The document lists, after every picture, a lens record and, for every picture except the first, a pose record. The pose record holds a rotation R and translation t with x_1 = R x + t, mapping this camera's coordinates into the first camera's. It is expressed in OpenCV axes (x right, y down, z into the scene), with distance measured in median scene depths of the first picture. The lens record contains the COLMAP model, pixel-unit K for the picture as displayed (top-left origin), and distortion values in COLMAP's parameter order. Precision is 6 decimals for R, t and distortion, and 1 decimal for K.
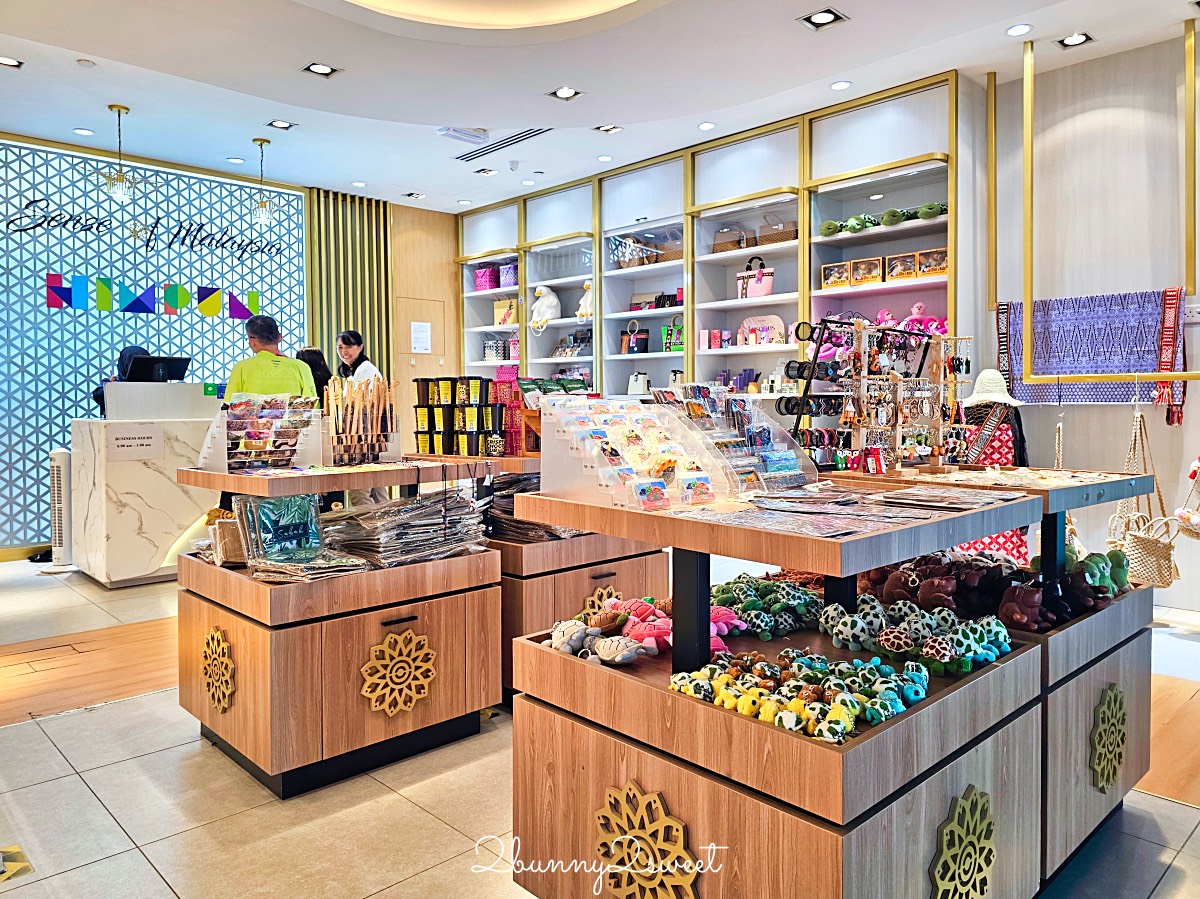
lens RADIAL K [[843.9, 0, 602.1], [0, 843.9, 437.8], [0, 0, 1]] dist [0.059989, -0.008567]
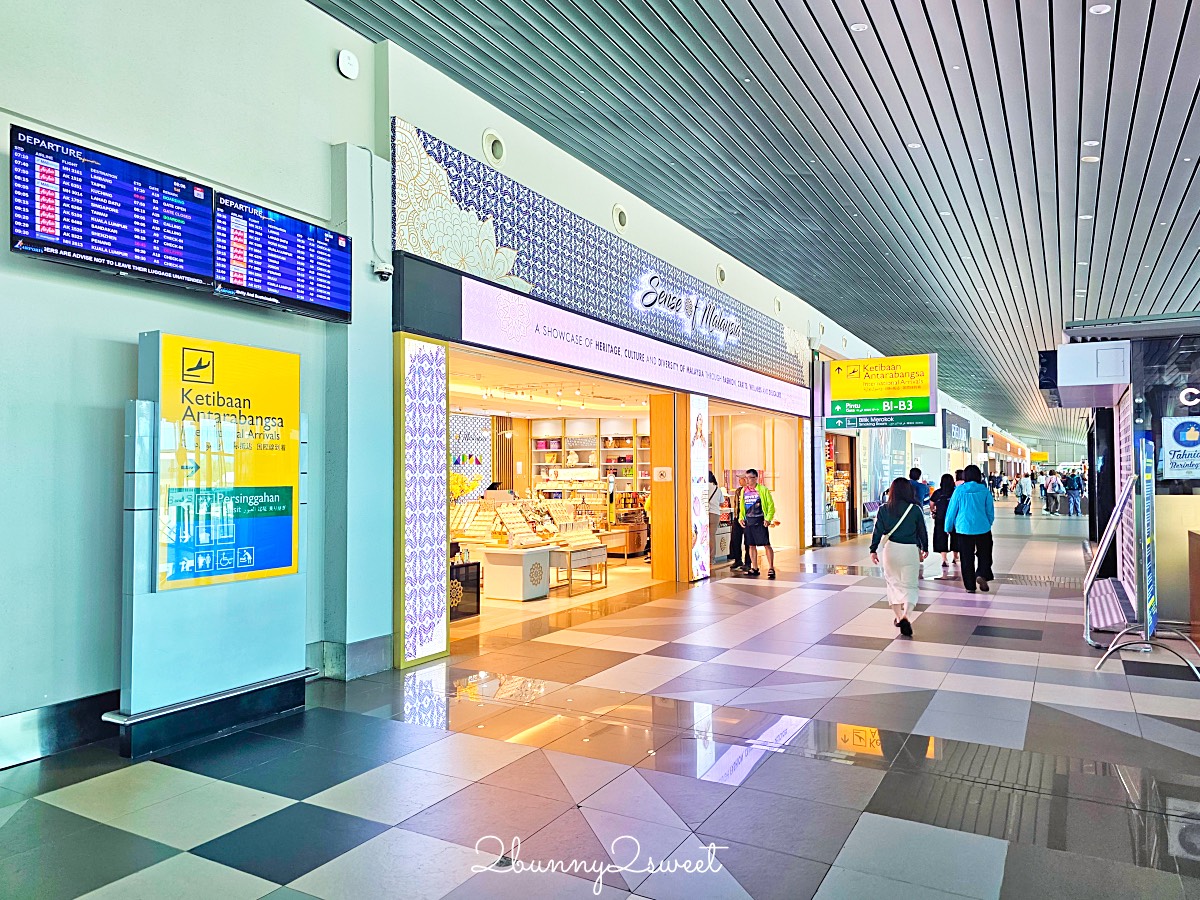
lens RADIAL K [[843.9, 0, 599.5], [0, 843.9, 454.8], [0, 0, 1]] dist [0.059989, -0.008567]
pose [[0.954583, 0.012045, 0.297702, -0.846015], [0.006628, 0.998077, -0.061634, 0.002449], [-0.297872, 0.060808, 0.952667, -1.723663]]
